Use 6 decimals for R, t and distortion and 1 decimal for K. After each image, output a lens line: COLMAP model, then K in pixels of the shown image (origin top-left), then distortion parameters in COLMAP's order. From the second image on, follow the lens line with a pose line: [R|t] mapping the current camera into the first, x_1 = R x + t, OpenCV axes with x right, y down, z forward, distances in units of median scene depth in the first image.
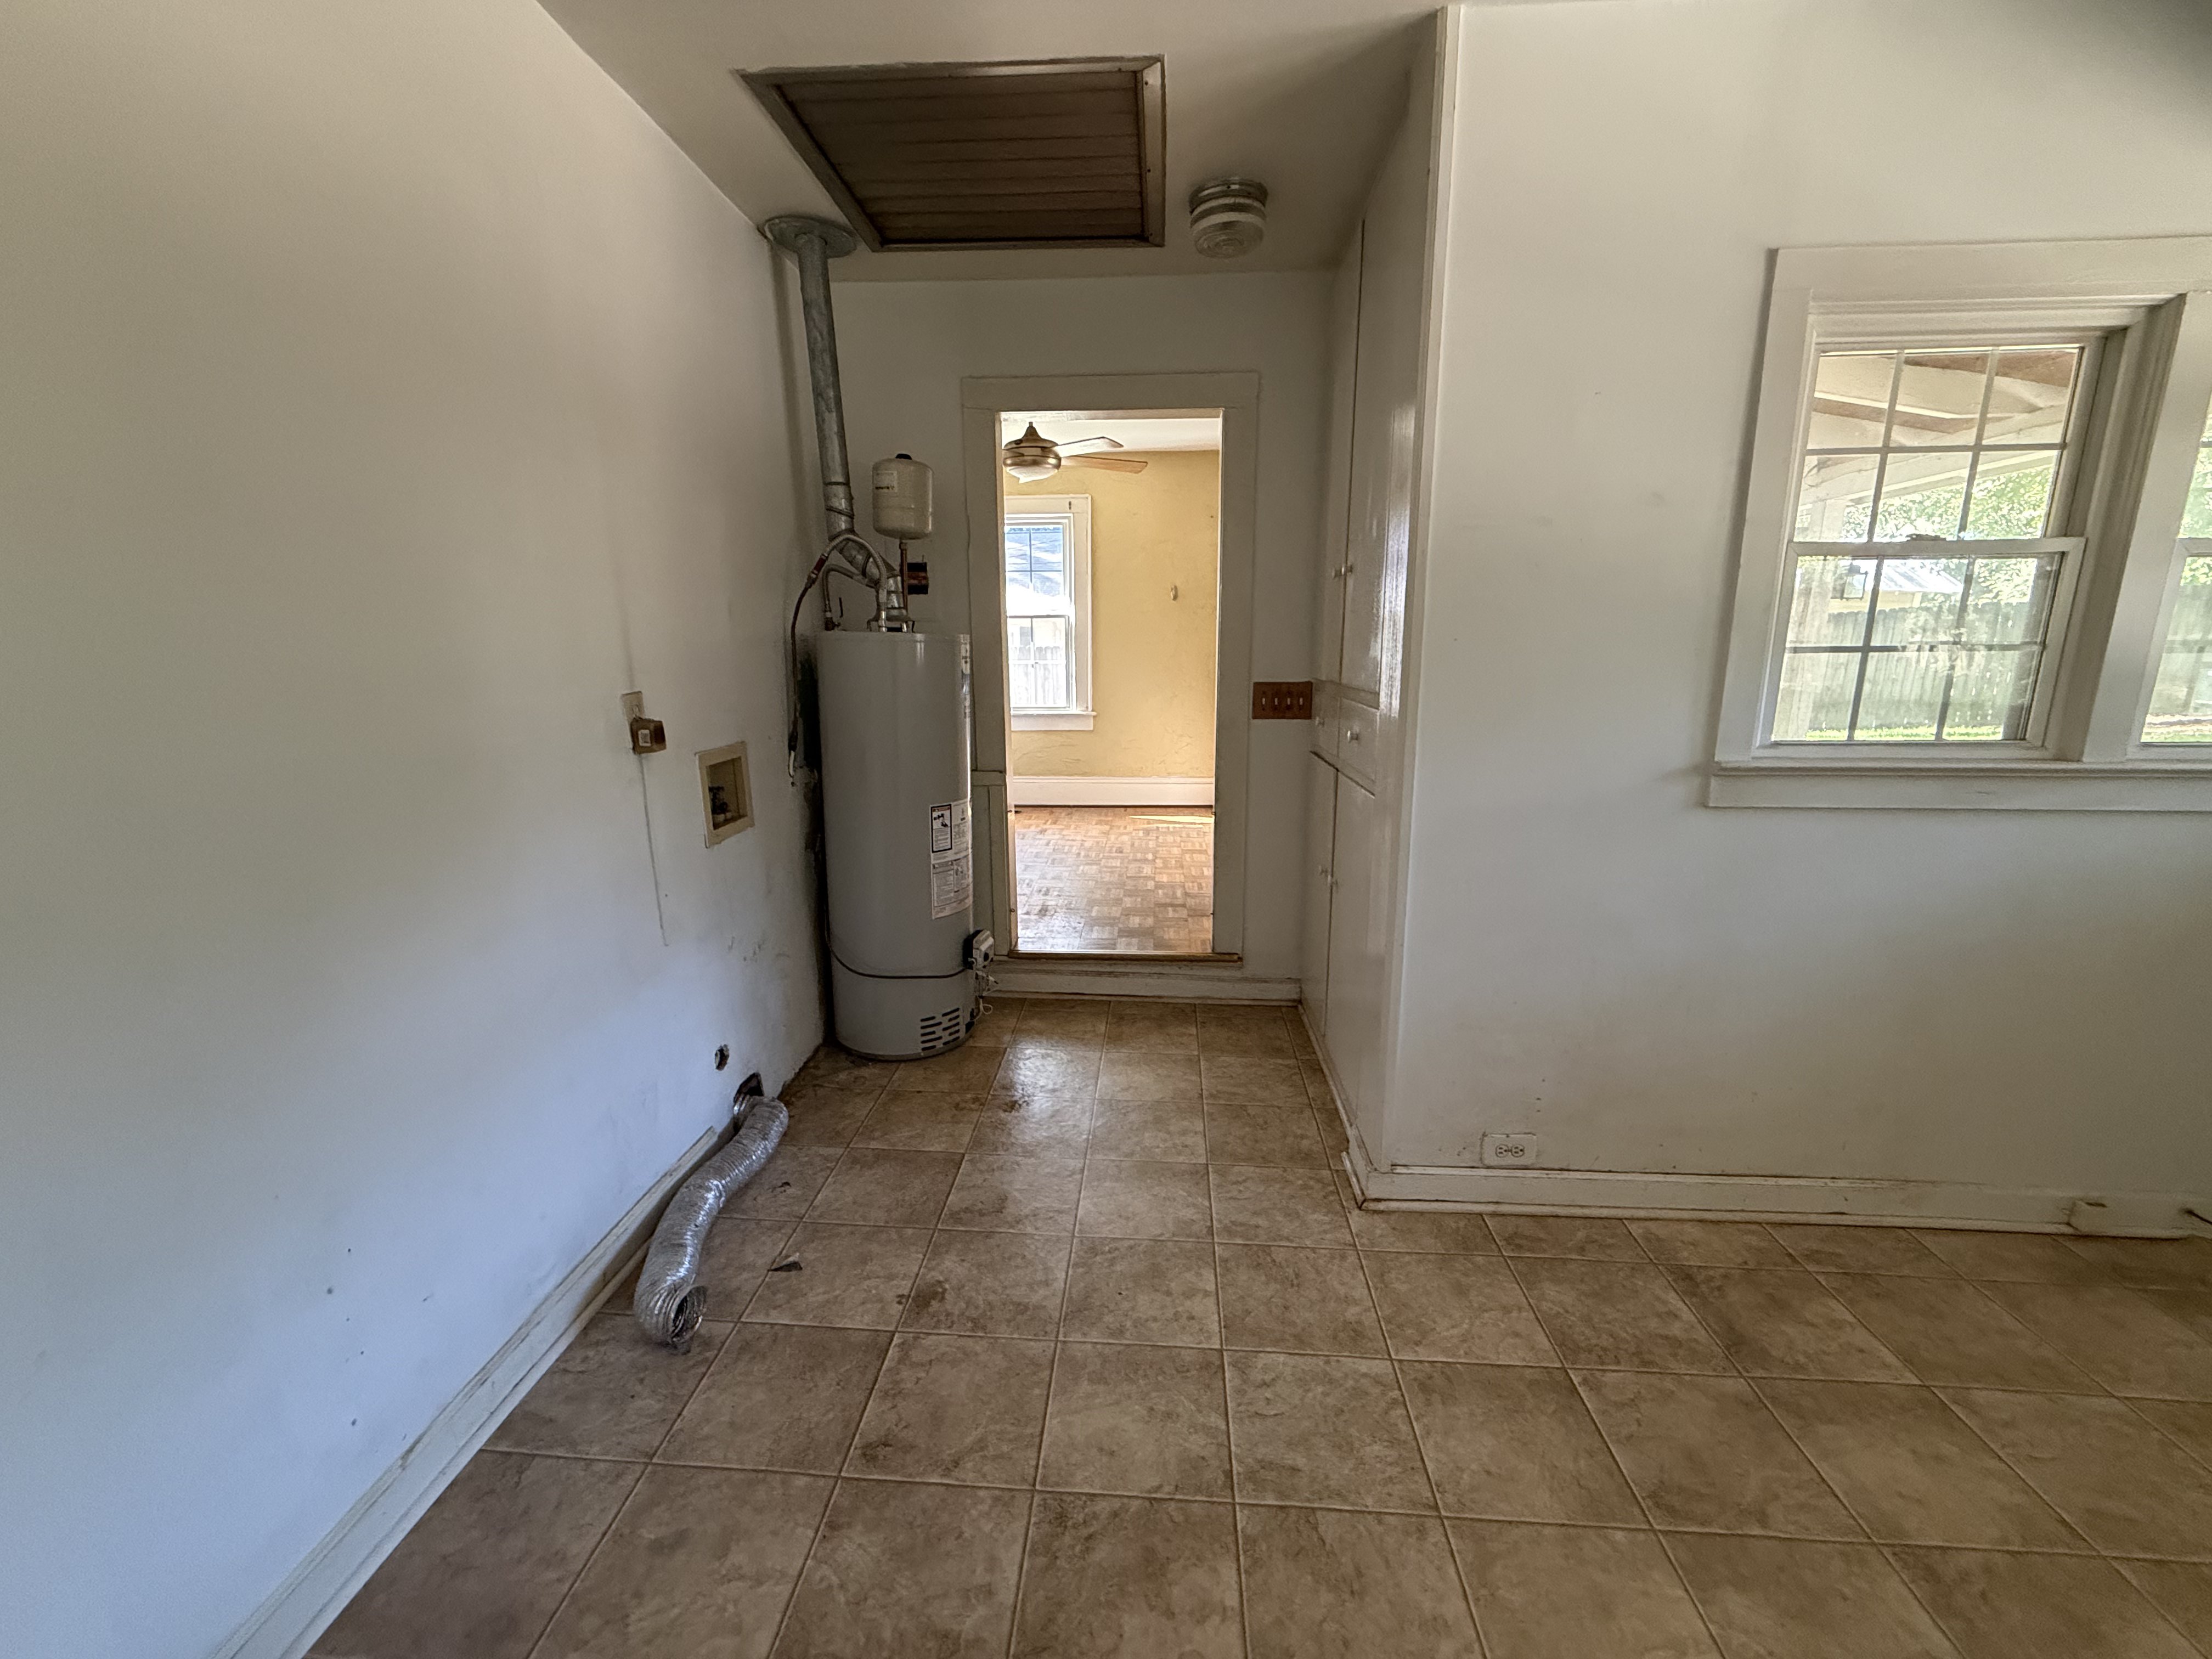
lens RADIAL K [[882.1, 0, 1106.0], [0, 882.1, 828.4], [0, 0, 1]] dist [-0.000183, 0.000329]
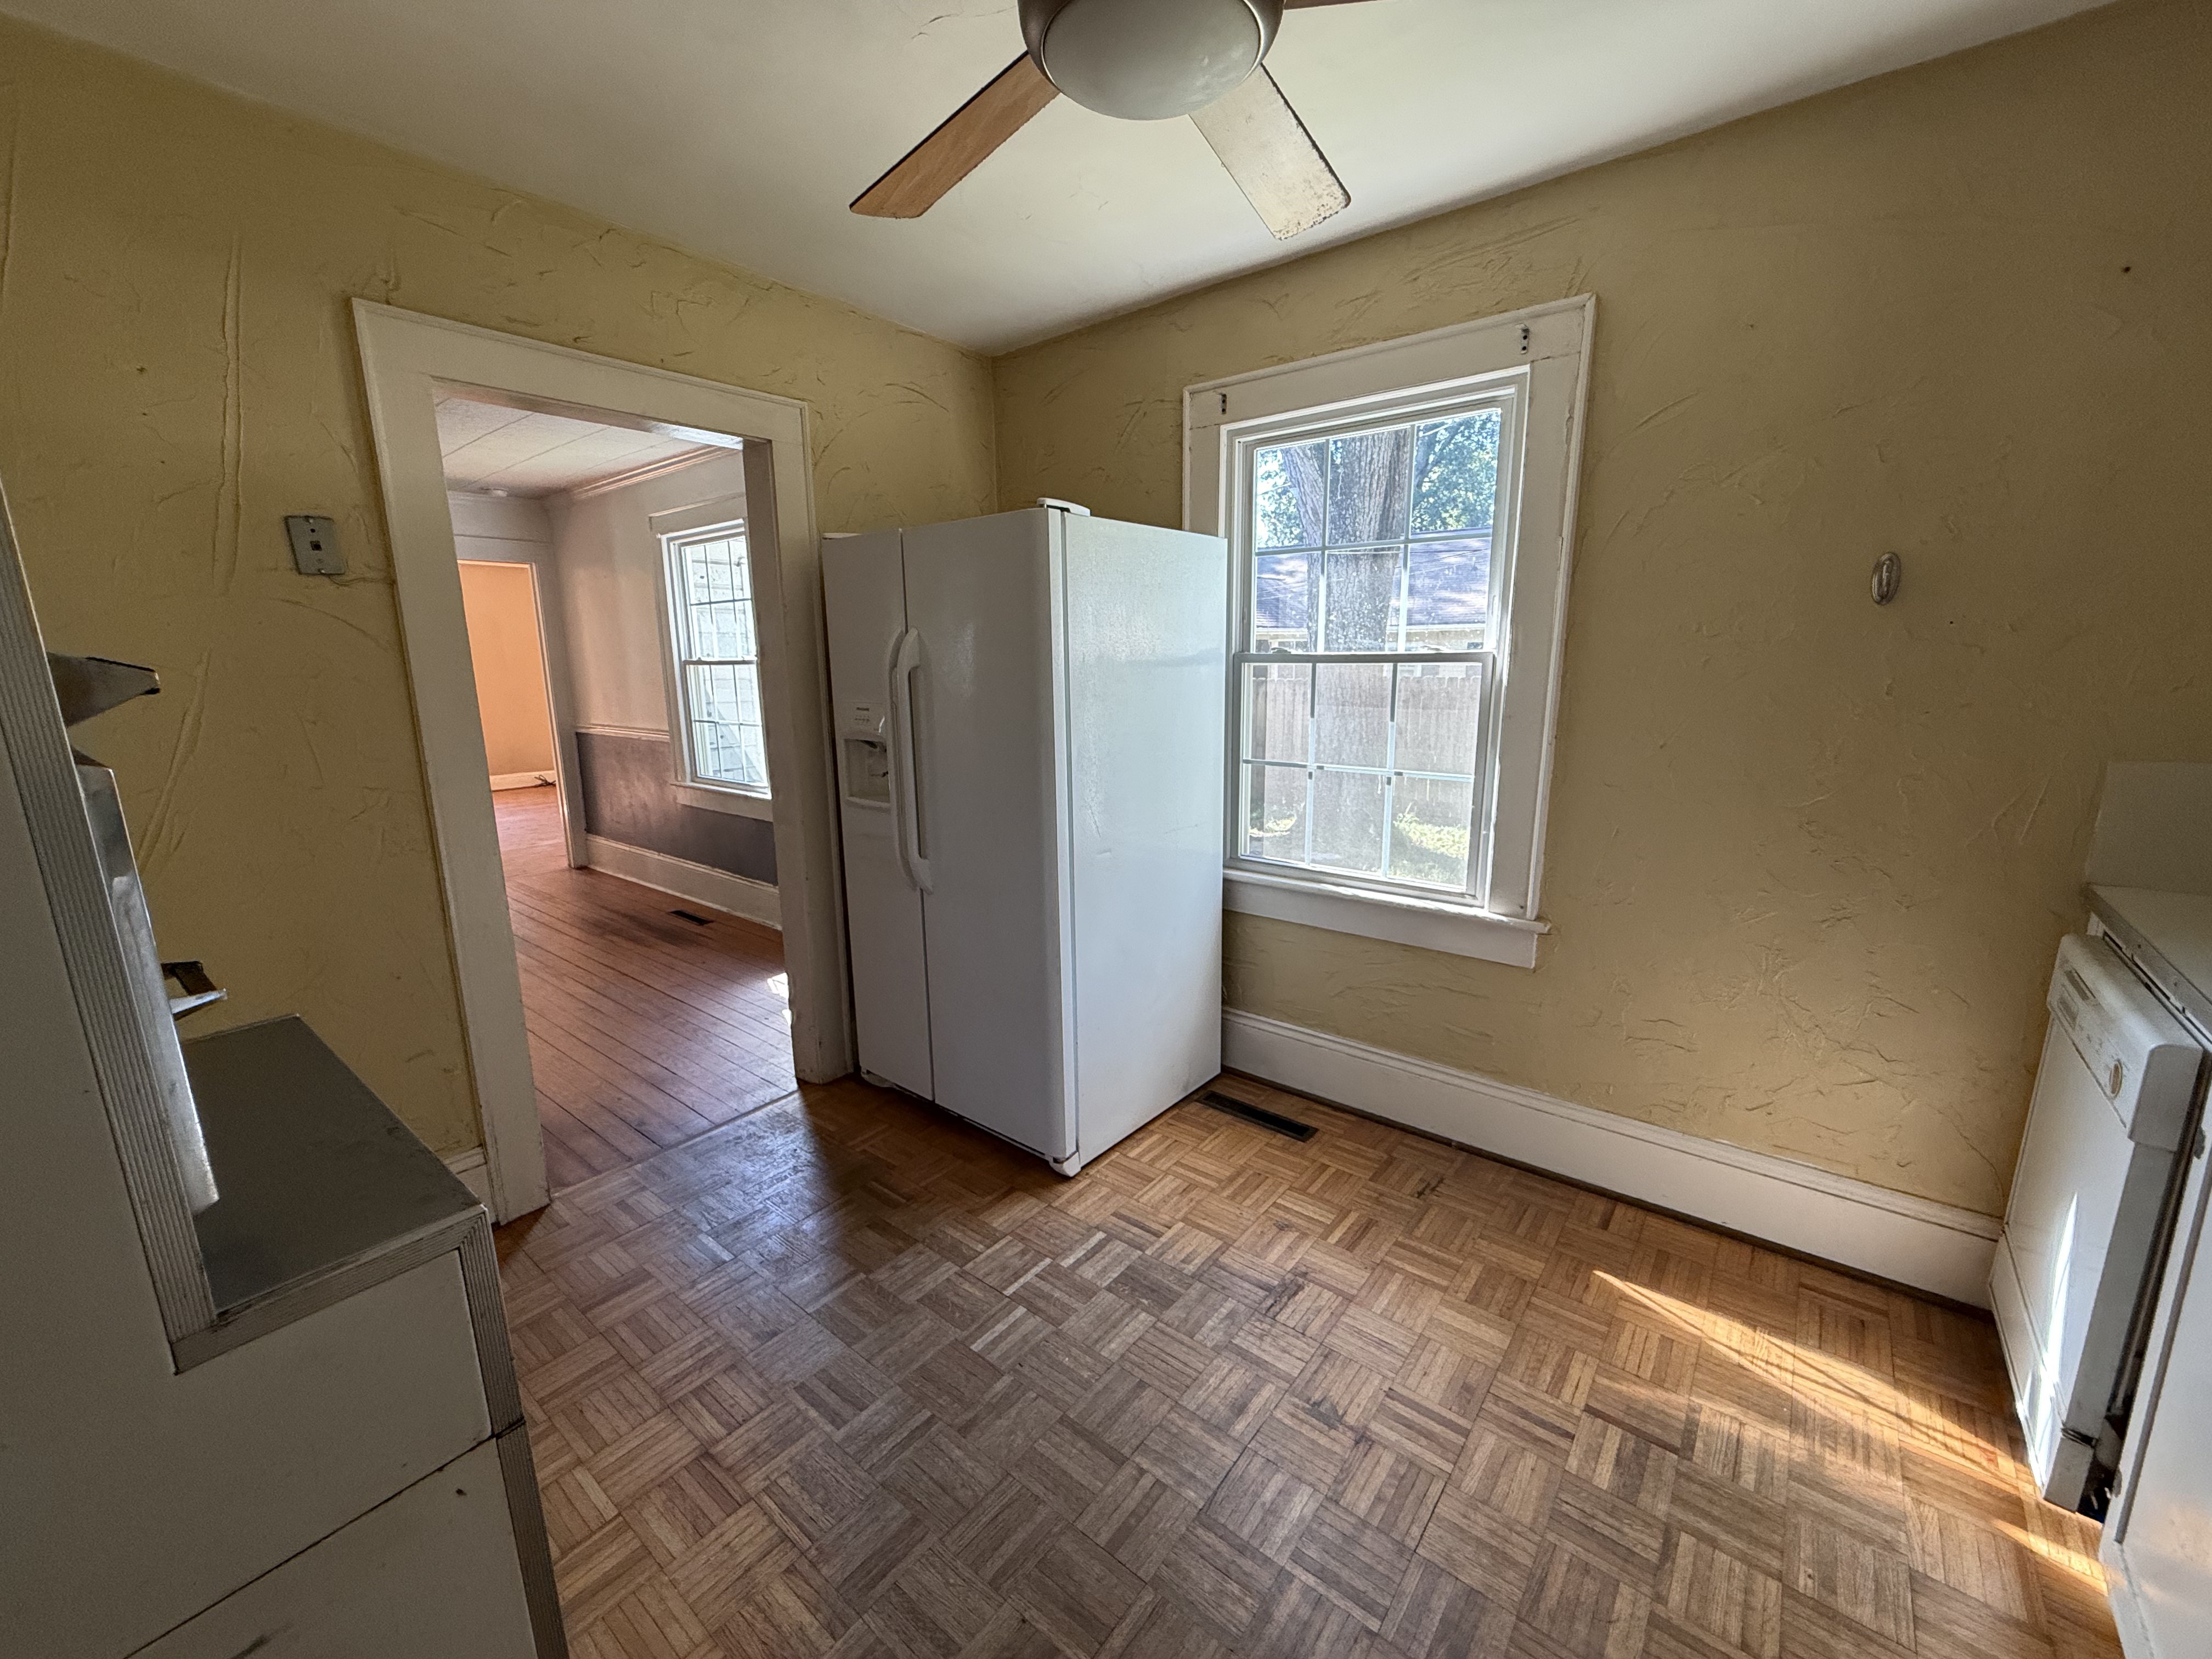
lens RADIAL K [[882.1, 0, 1103.0], [0, 882.1, 831.4], [0, 0, 1]] dist [-0.000183, 0.000329]
pose [[0.816917, 0.115319, -0.565109, 0.038780], [-0.118359, 0.992473, 0.031430, -0.159019], [0.564480, 0.041210, 0.824418, 0.601647]]
